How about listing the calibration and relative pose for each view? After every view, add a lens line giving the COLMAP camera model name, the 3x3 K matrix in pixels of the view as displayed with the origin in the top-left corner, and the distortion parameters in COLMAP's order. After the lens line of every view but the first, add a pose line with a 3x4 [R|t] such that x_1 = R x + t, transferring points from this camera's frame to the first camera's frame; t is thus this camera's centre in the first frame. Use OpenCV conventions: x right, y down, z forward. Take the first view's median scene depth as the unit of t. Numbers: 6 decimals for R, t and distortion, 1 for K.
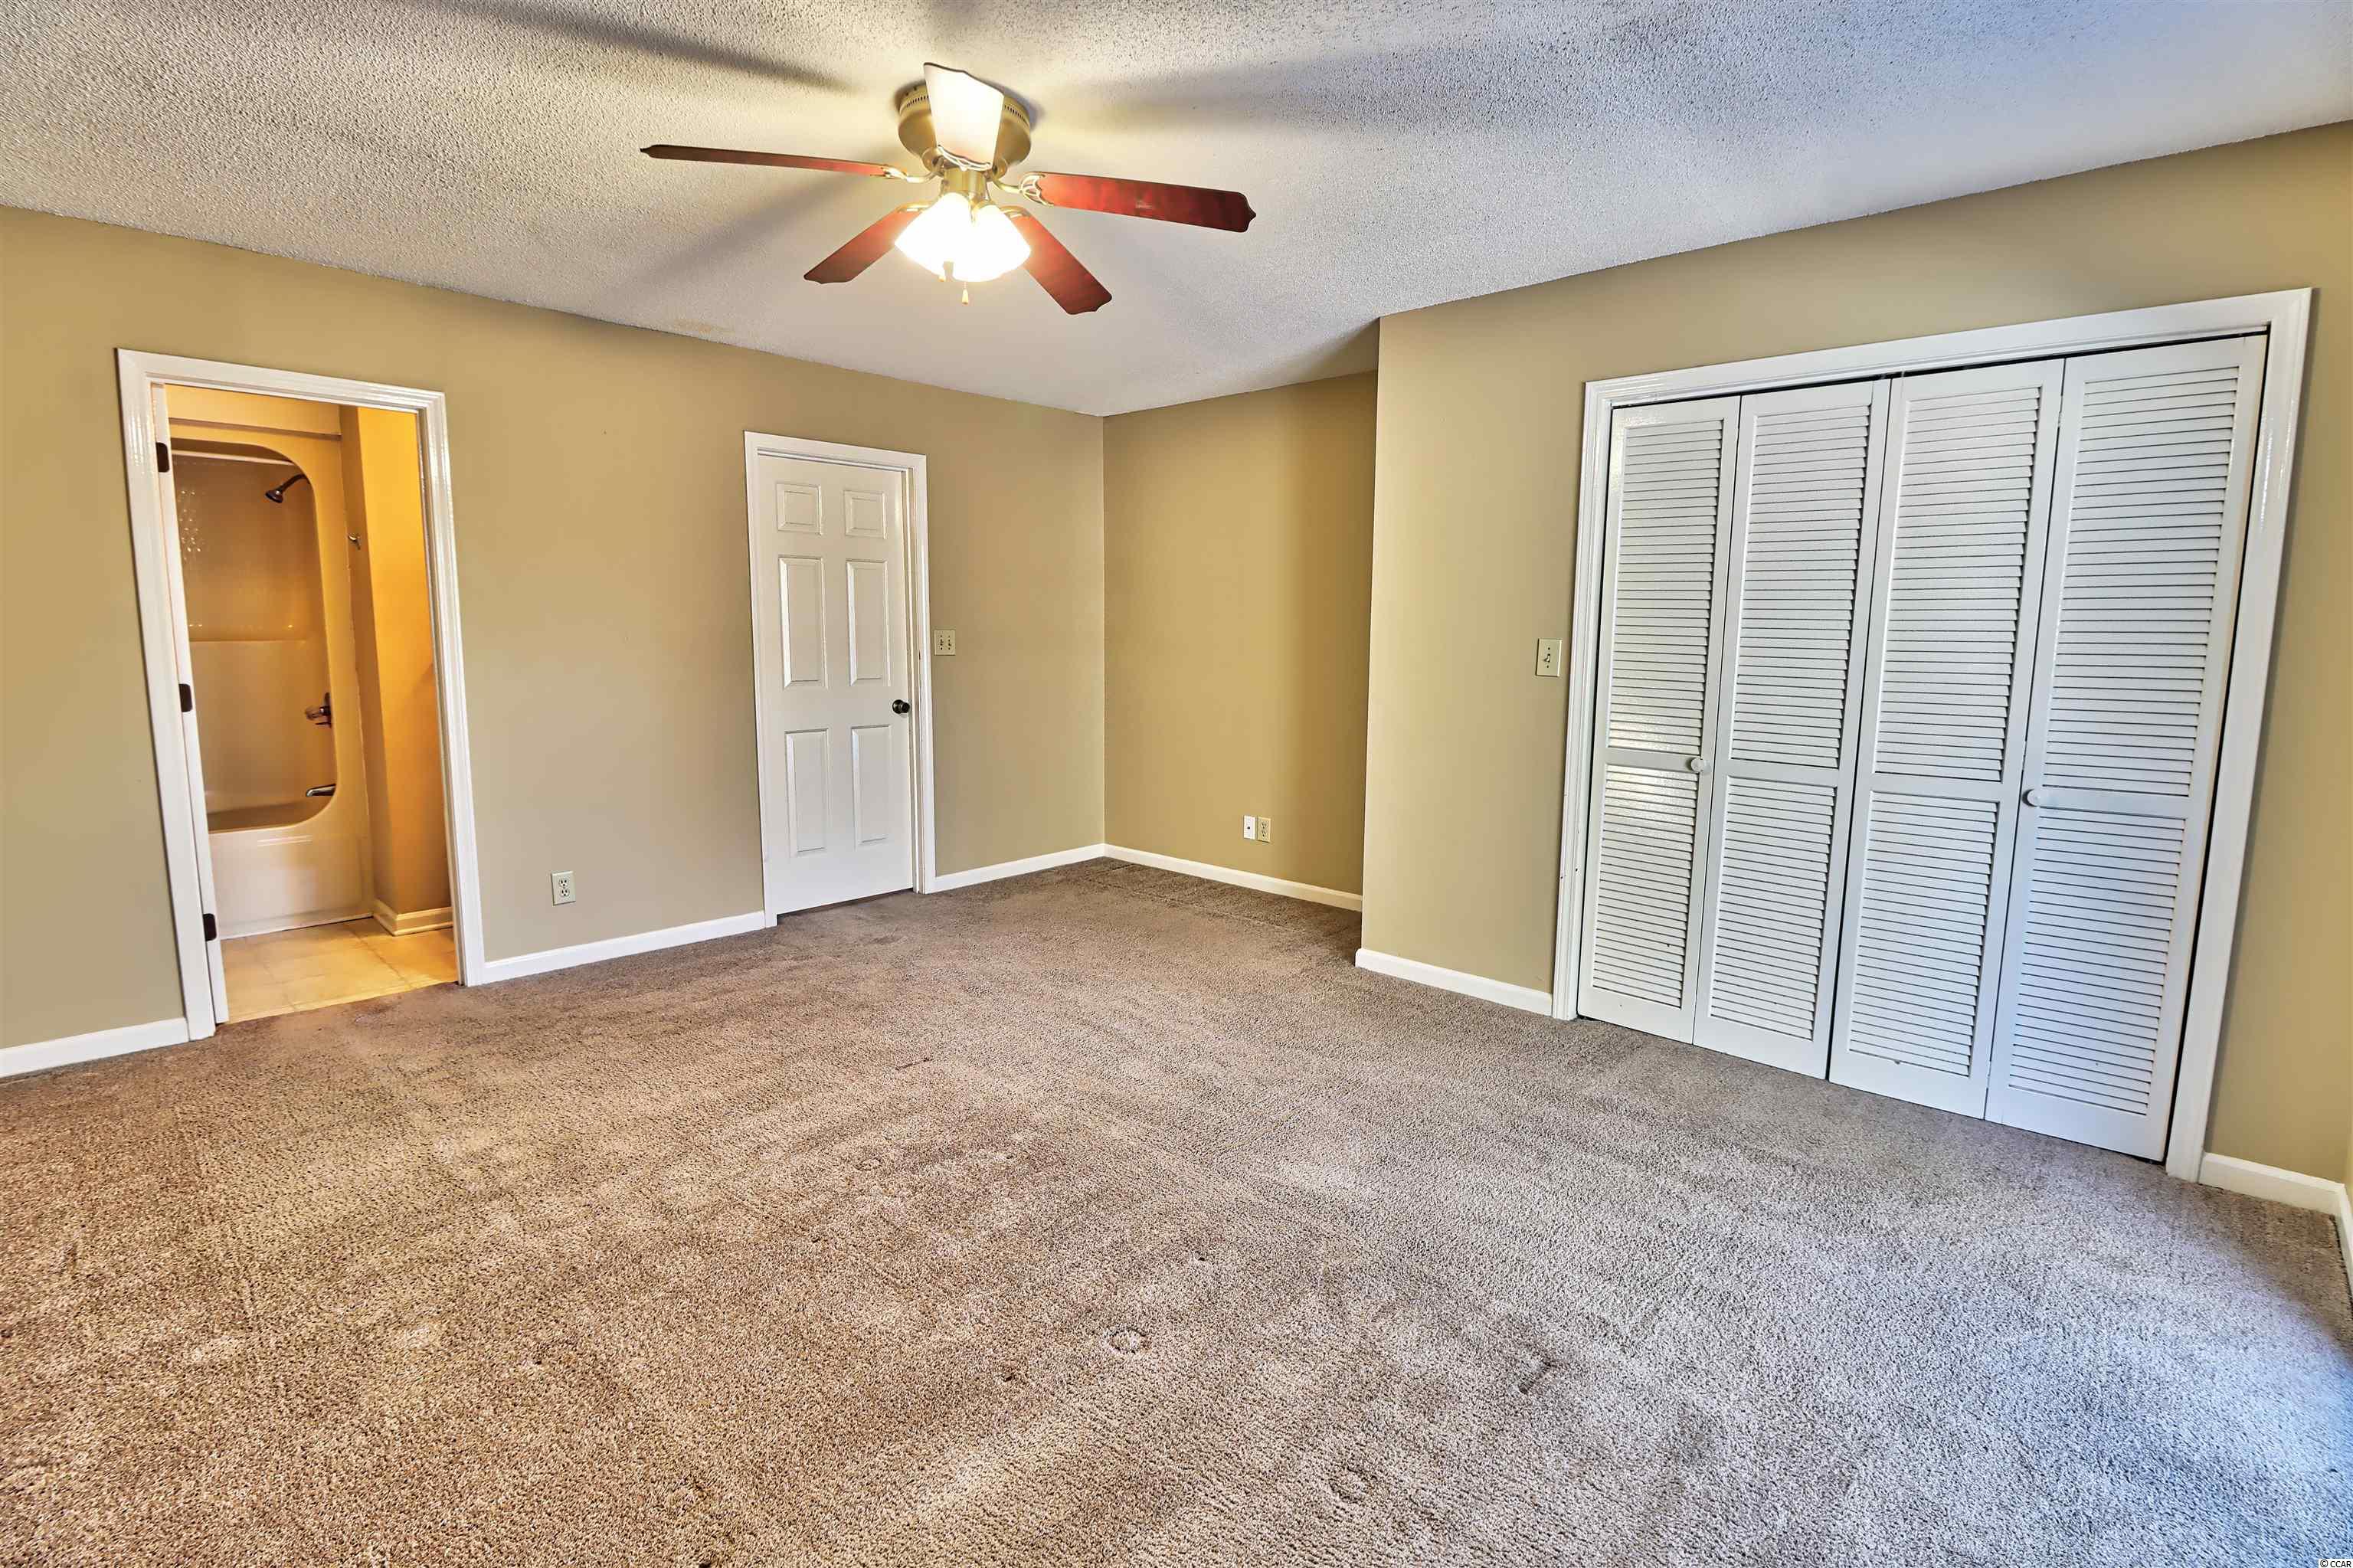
lens RADIAL K [[1088.0, 0, 1178.6], [0, 1088.0, 771.6], [0, 0, 1]] dist [-0.017400, -0.003728]
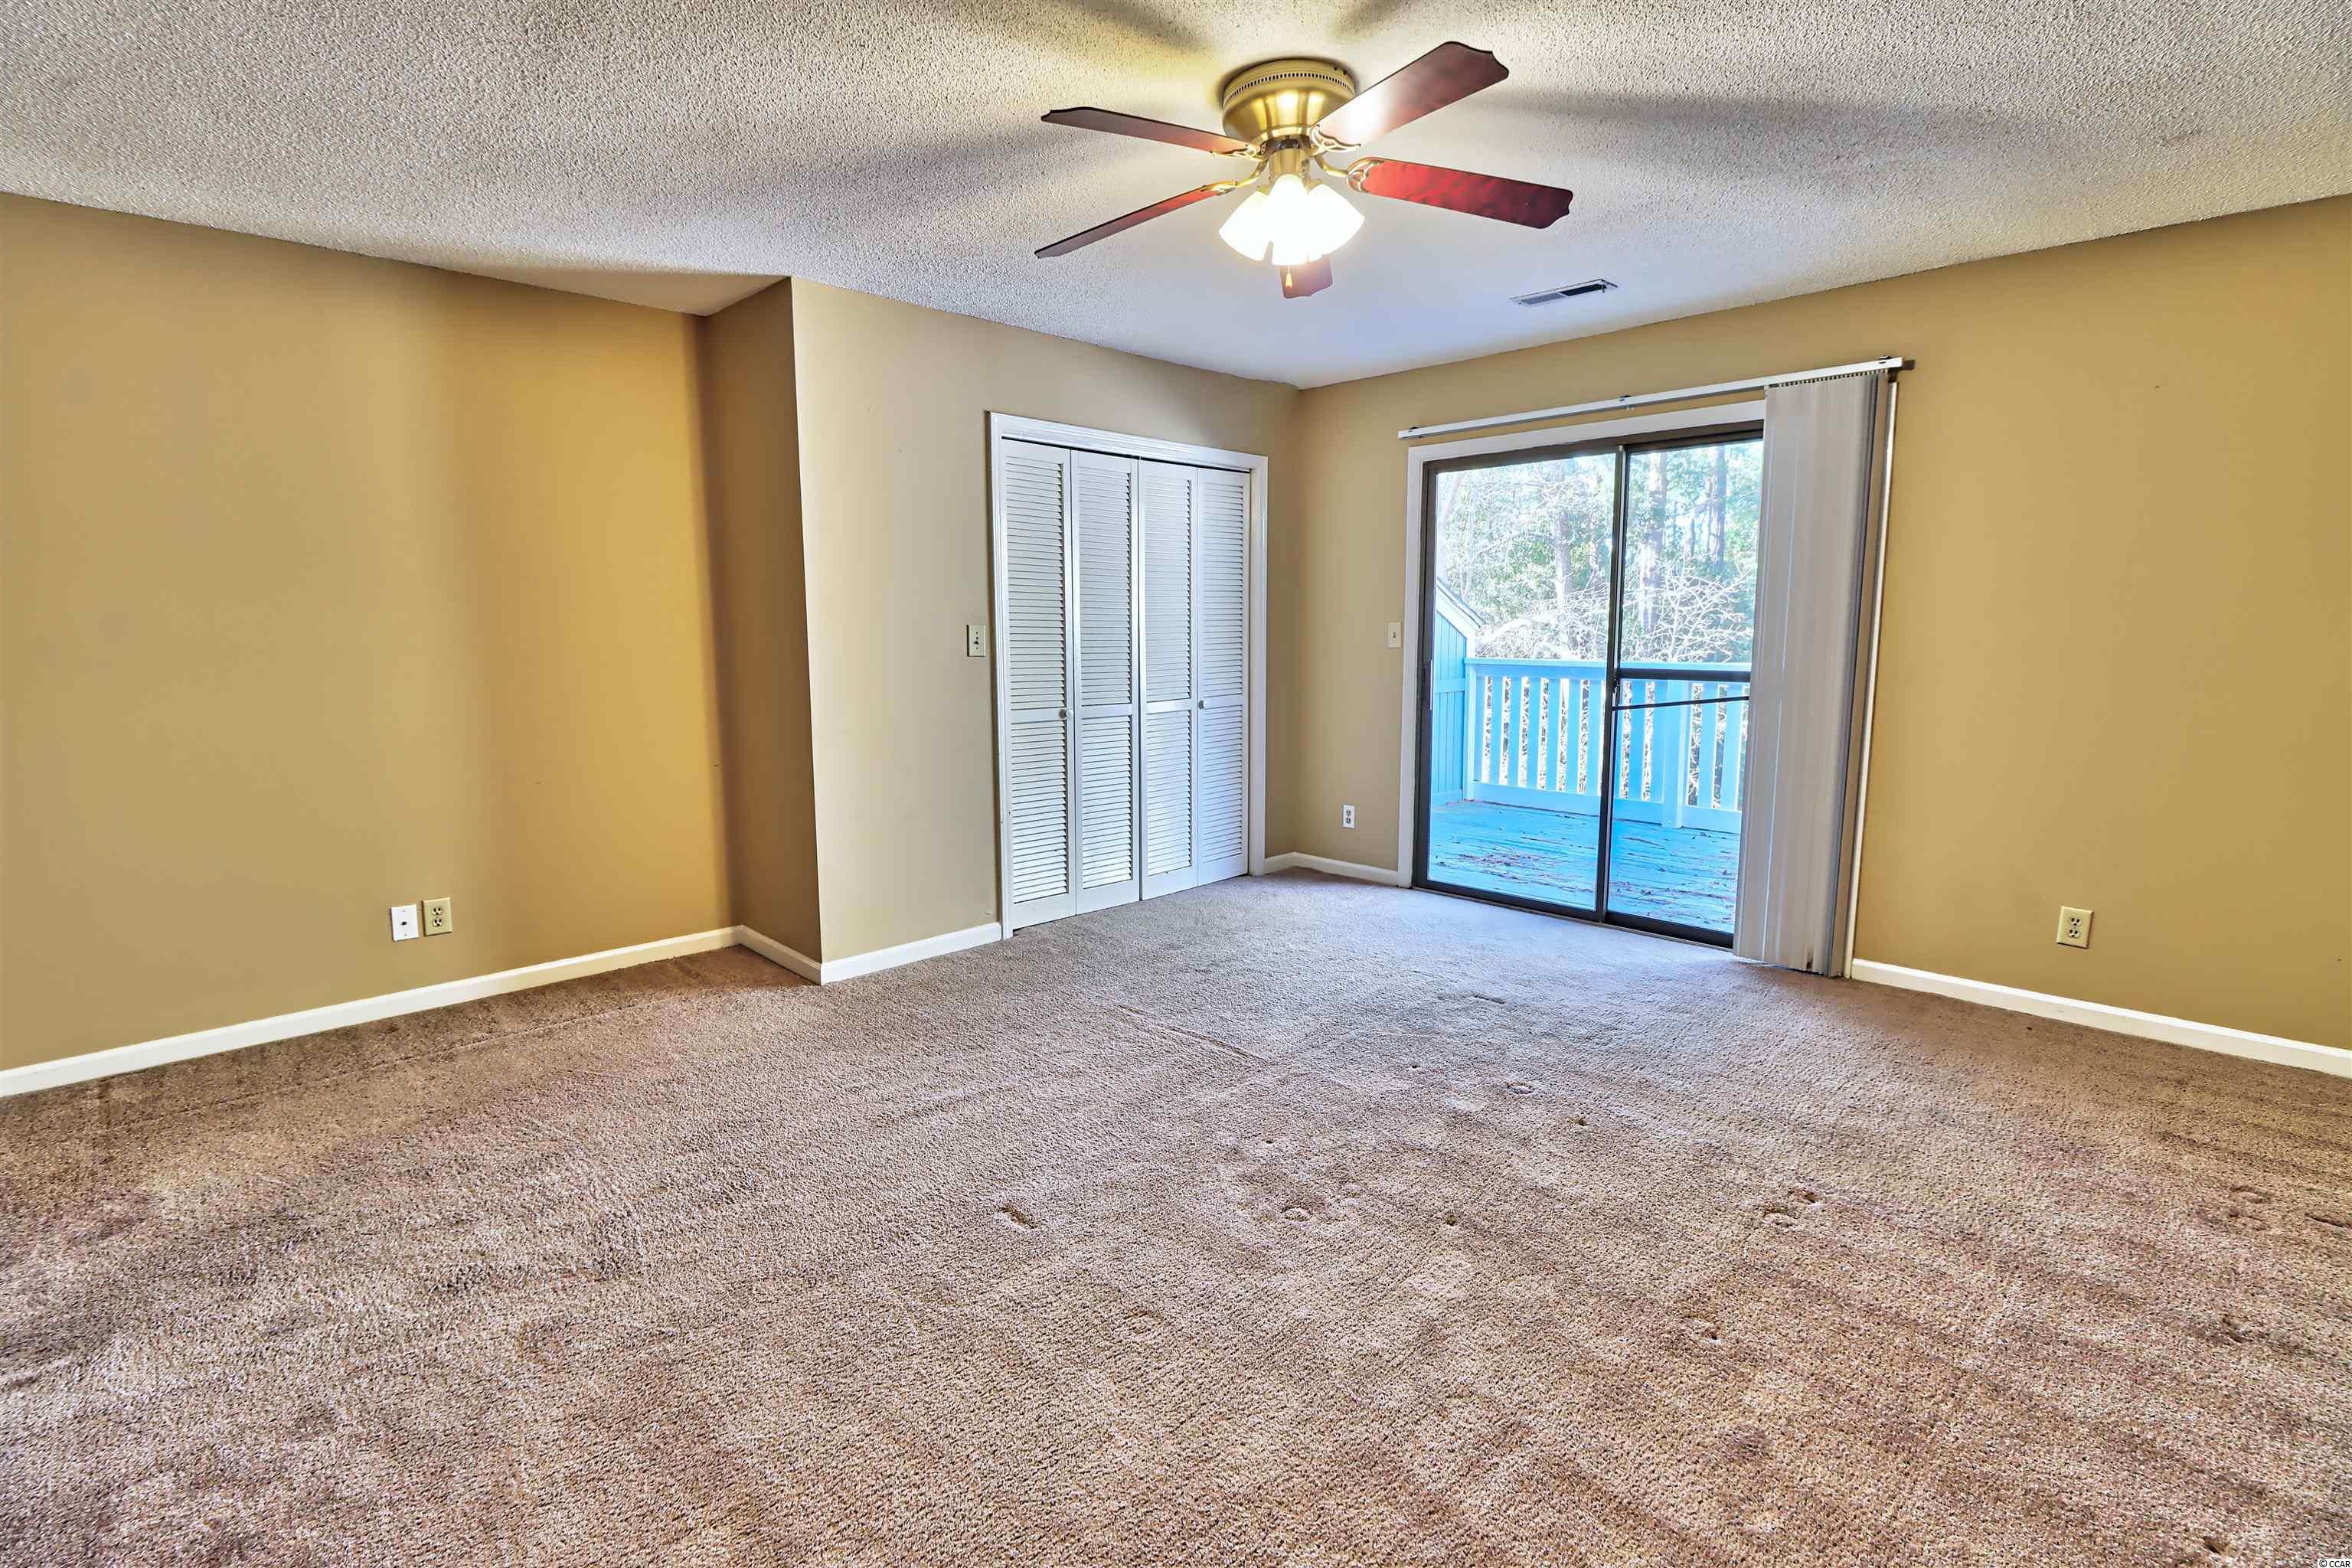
lens RADIAL K [[1087.5, 0, 1175.7], [0, 1087.5, 786.1], [0, 0, 1]] dist [-0.017400, -0.003728]
pose [[0.043803, -0.167990, 0.984815, -0.834008], [0.131307, 0.978178, 0.161017, -0.113081], [-0.990374, 0.122260, 0.064905, 0.732516]]
